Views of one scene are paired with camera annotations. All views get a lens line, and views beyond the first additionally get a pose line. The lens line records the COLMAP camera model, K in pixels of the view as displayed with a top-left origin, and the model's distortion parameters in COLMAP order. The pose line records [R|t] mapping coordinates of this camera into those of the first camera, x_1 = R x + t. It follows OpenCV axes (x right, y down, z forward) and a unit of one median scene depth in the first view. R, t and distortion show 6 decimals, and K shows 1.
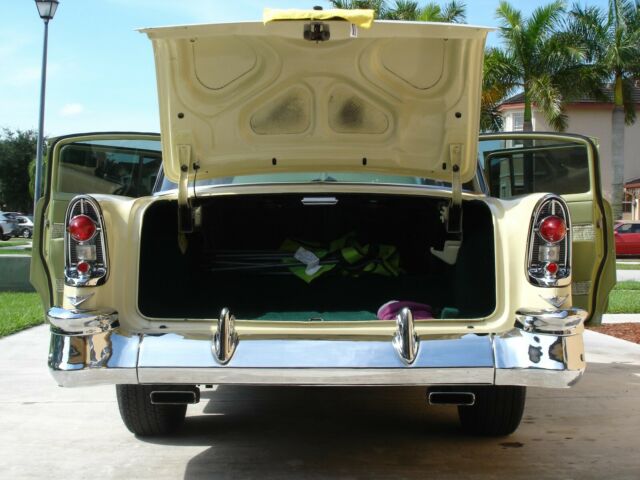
lens RADIAL K [[940.0, 0, 318.6], [0, 940.0, 240.8], [0, 0, 1]] dist [-0.041013, 0.000000]
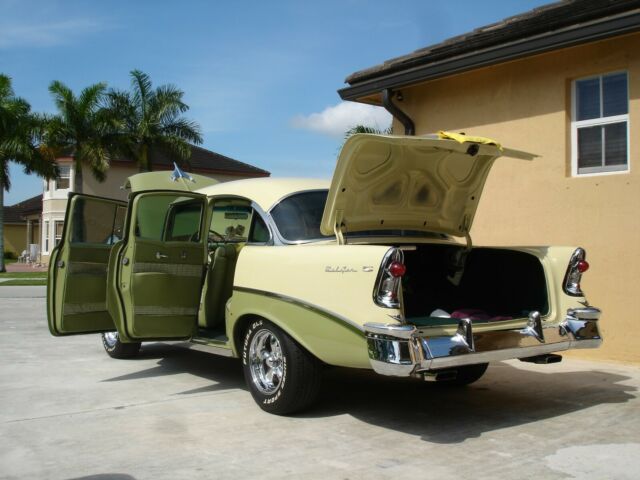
lens RADIAL K [[707.0, 0, 315.6], [0, 707.0, 242.1], [0, 0, 1]] dist [-0.095583, 0.000000]
pose [[0.801461, 0.006974, 0.598007, -0.102851], [0.008916, 0.999682, -0.023608, -0.003189], [-0.597981, 0.024253, 0.801143, 0.016967]]
